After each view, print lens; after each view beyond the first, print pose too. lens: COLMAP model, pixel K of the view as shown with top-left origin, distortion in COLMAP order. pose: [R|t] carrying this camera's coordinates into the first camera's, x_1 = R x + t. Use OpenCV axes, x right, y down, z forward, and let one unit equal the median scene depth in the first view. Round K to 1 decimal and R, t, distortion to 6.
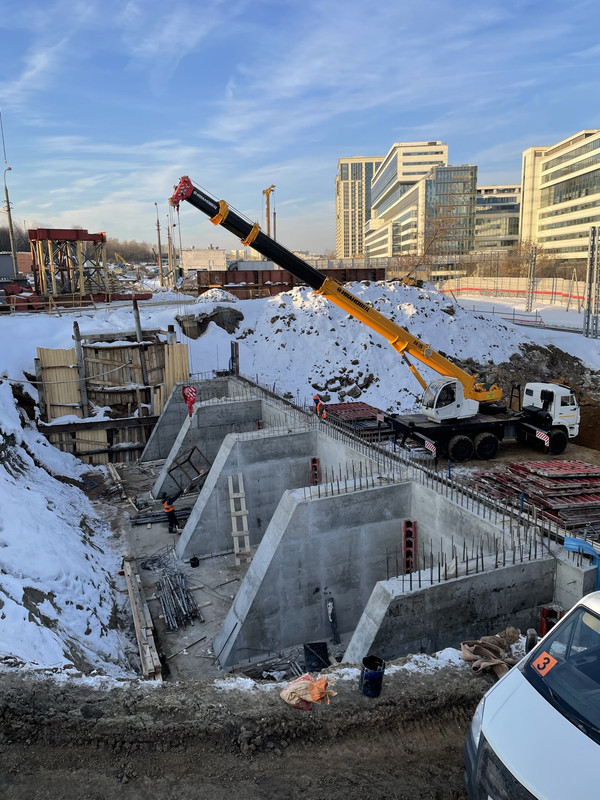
lens RADIAL K [[602.7, 0, 292.9], [0, 602.7, 398.8], [0, 0, 1]] dist [0.071280, -0.091454]
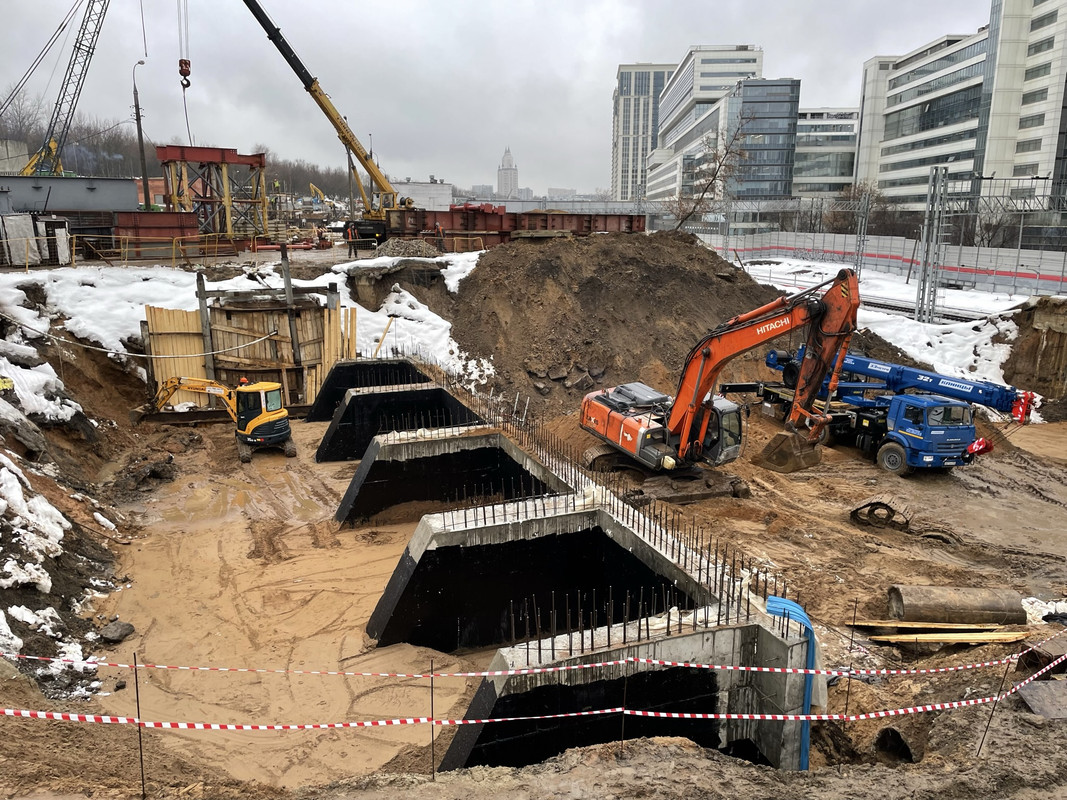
lens RADIAL K [[800.3, 0, 537.0], [0, 800.3, 414.5], [0, 0, 1]] dist [0.067449, -0.072955]
pose [[0.999283, 0.035844, -0.012187, 0.012074], [-0.035408, 0.998786, 0.034250, -0.000732], [0.013400, -0.033794, 0.999339, 0.003460]]
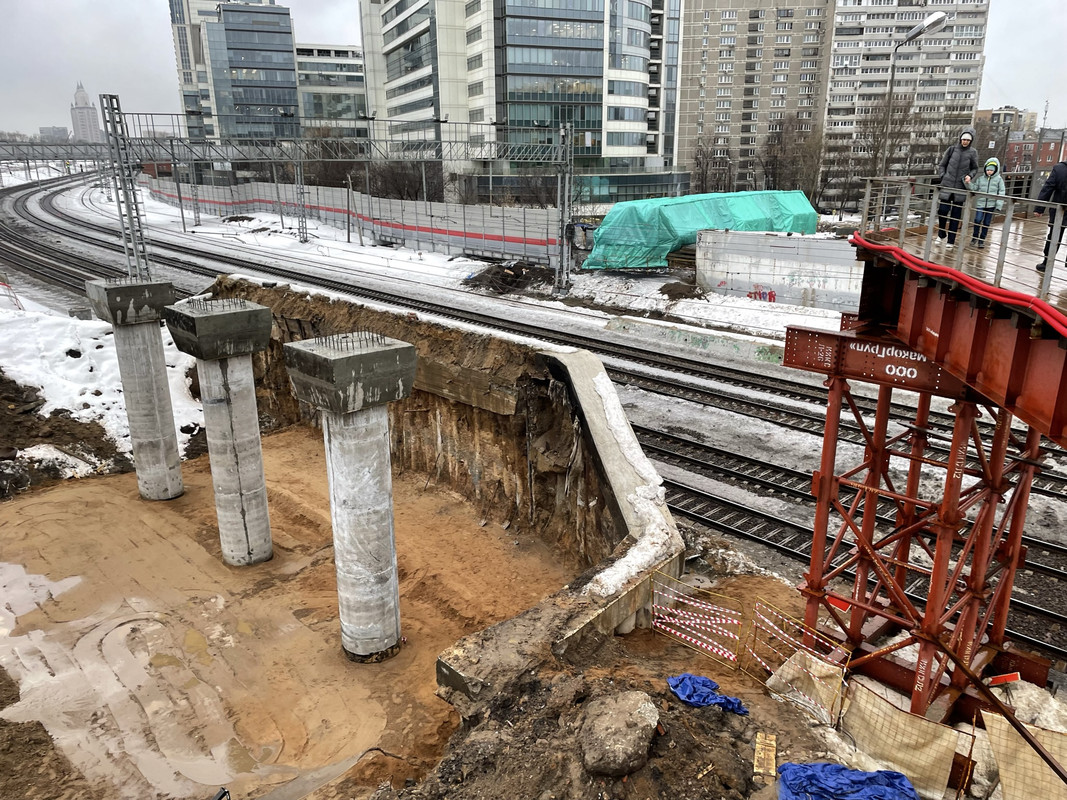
lens RADIAL K [[810.2, 0, 544.2], [0, 810.2, 403.4], [0, 0, 1]] dist [0.083923, -0.105150]
pose [[0.914939, -0.089272, 0.393596, 0.196829], [0.061389, 0.994665, 0.082899, -0.020755], [-0.398897, -0.051685, 0.915538, 0.072301]]
